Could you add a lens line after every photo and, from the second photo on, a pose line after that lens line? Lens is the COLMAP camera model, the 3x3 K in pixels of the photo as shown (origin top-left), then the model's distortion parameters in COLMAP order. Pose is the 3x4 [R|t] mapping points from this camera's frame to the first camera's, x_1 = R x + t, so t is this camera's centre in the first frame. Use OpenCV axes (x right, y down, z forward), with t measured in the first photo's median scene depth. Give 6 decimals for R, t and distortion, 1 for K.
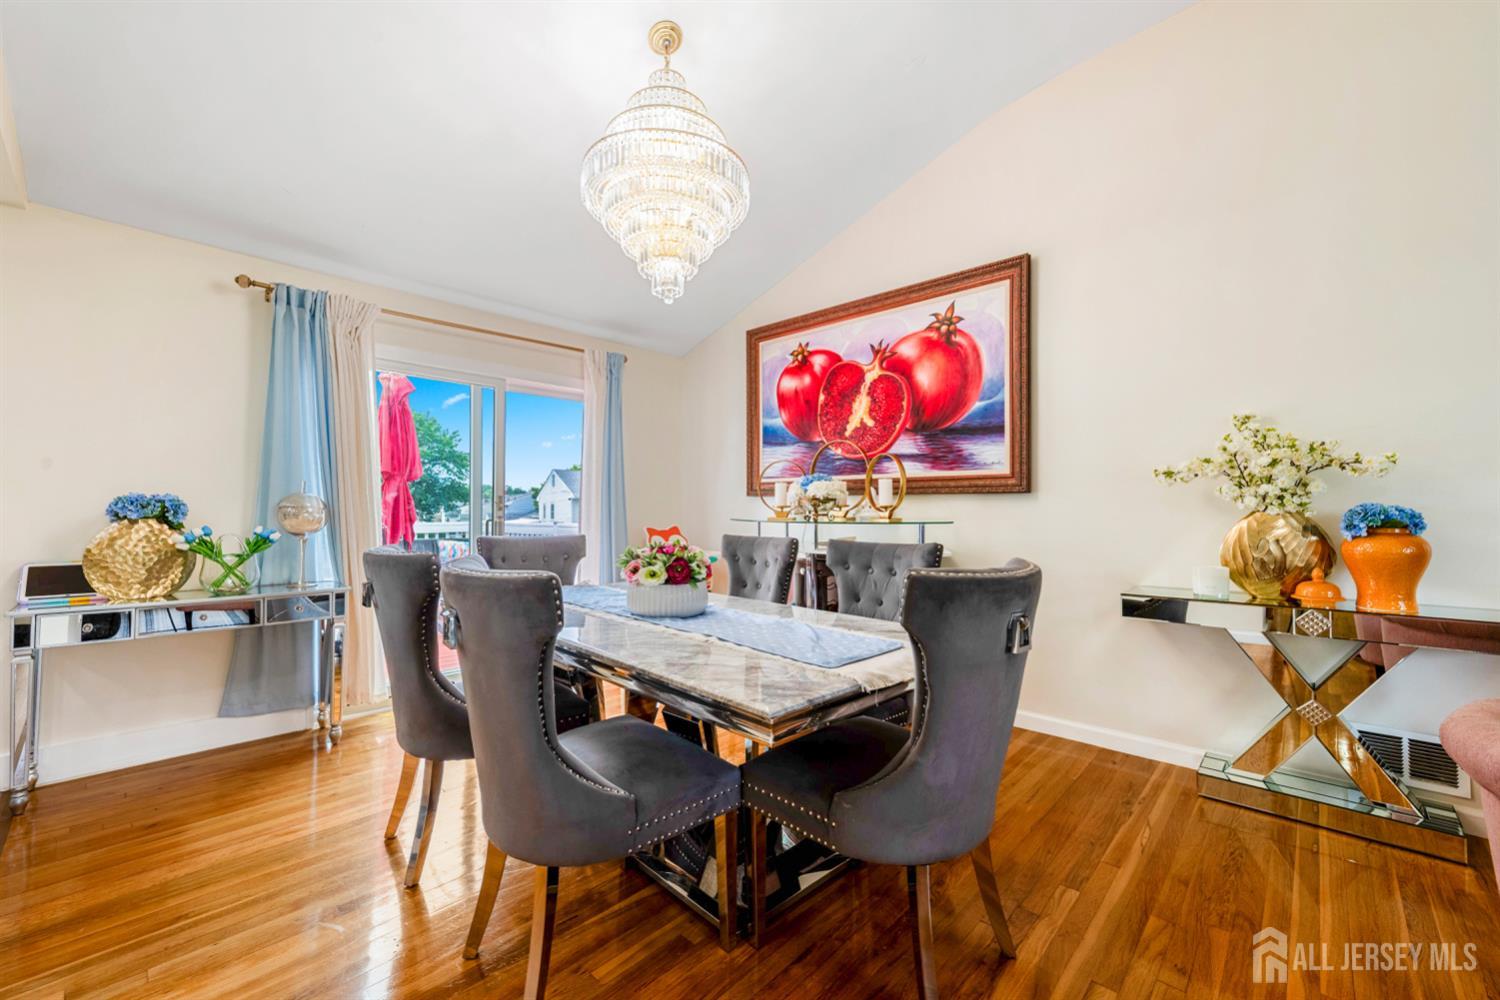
lens RADIAL K [[594.7, 0, 751.5], [0, 594.7, 506.3], [0, 0, 1]] dist [-0.000347, 0.000765]
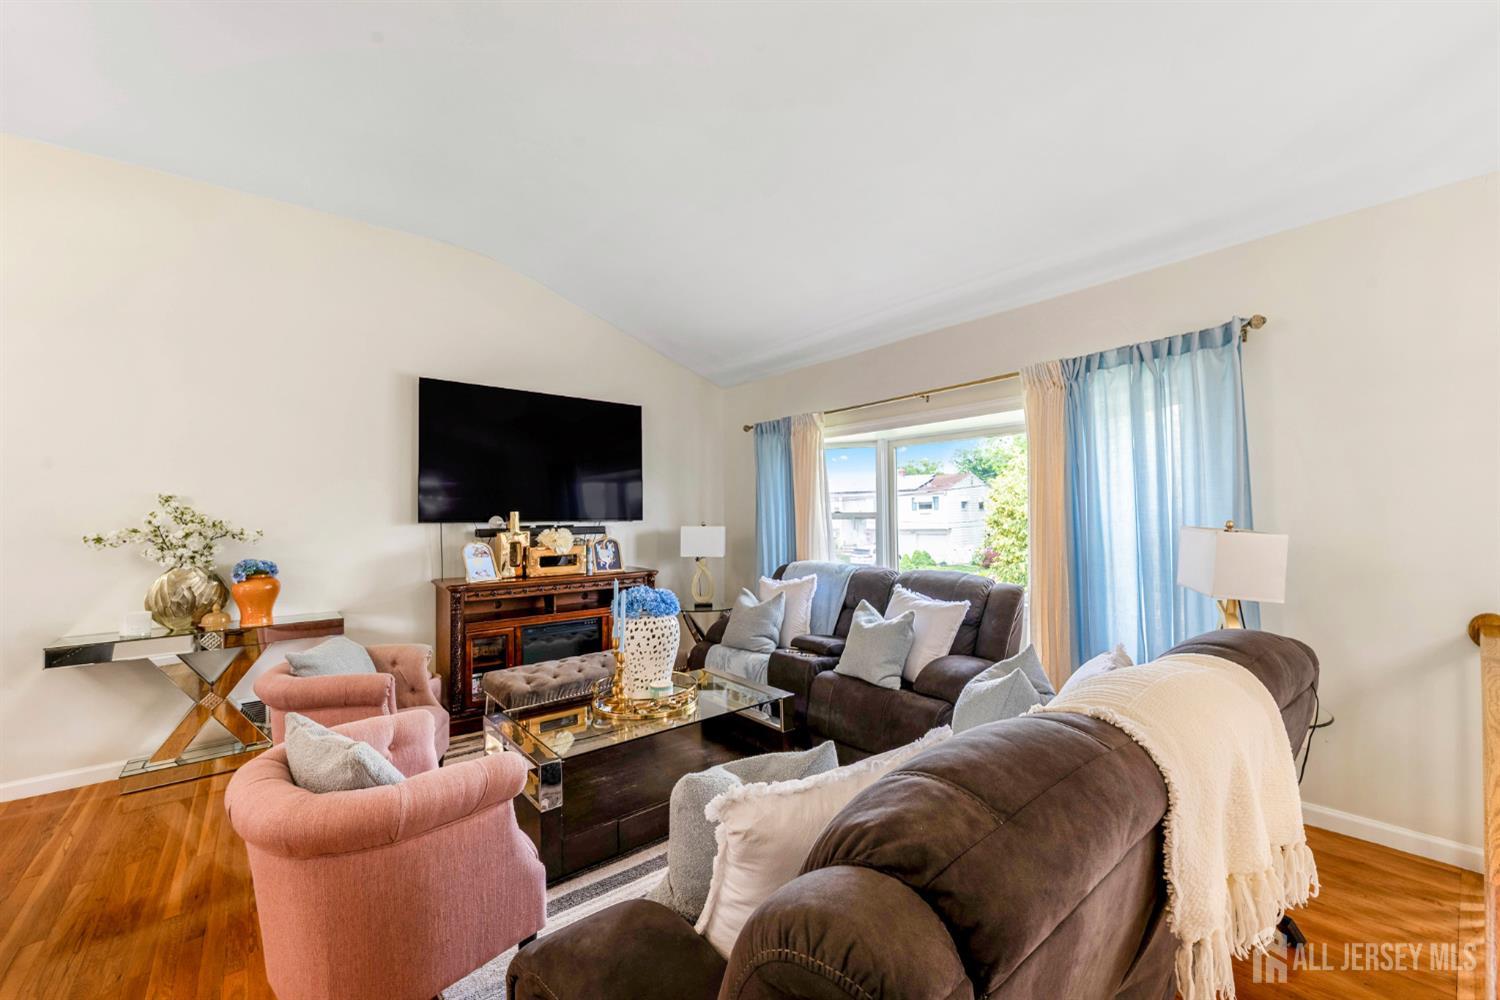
lens RADIAL K [[594.7, 0, 752.4], [0, 594.7, 504.9], [0, 0, 1]] dist [-0.000347, 0.000765]
pose [[0.116567, 0.033642, 0.992613, -0.386714], [0.009636, 0.999341, -0.035002, -0.078330], [-0.993136, 0.013645, 0.116166, -0.515978]]
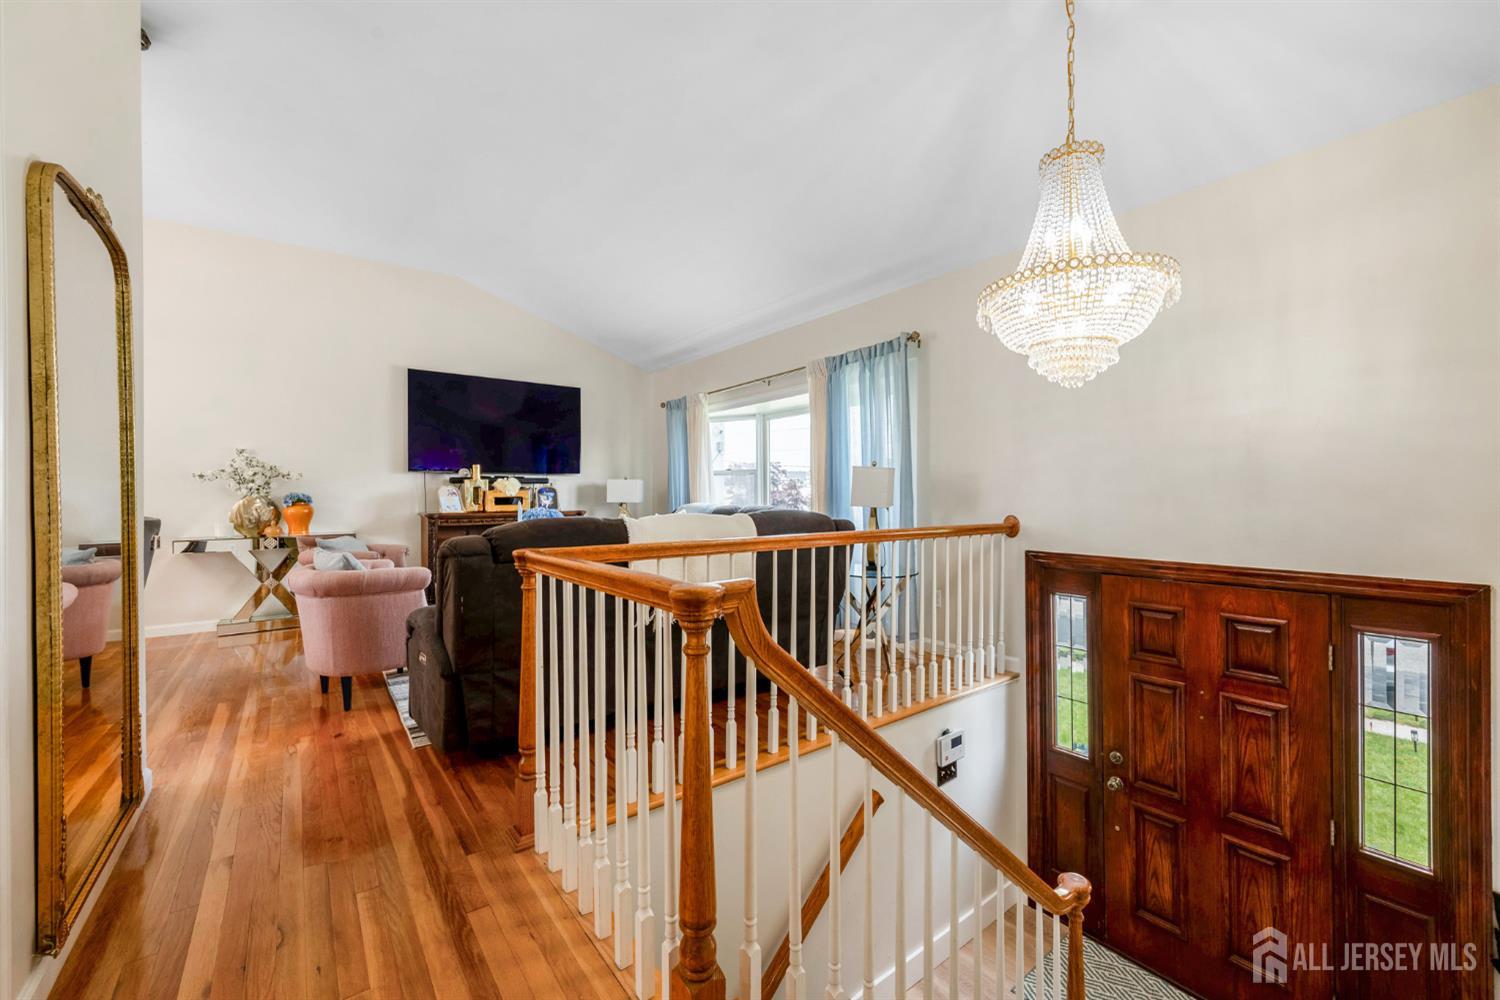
lens RADIAL K [[594.7, 0, 749.2], [0, 594.7, 496.7], [0, 0, 1]] dist [-0.000347, 0.000765]
pose [[0.160152, 0.010840, 0.987033, -0.993312], [0.002297, 0.999933, -0.011354, 0.041345], [-0.987090, 0.004085, 0.160116, -1.149727]]
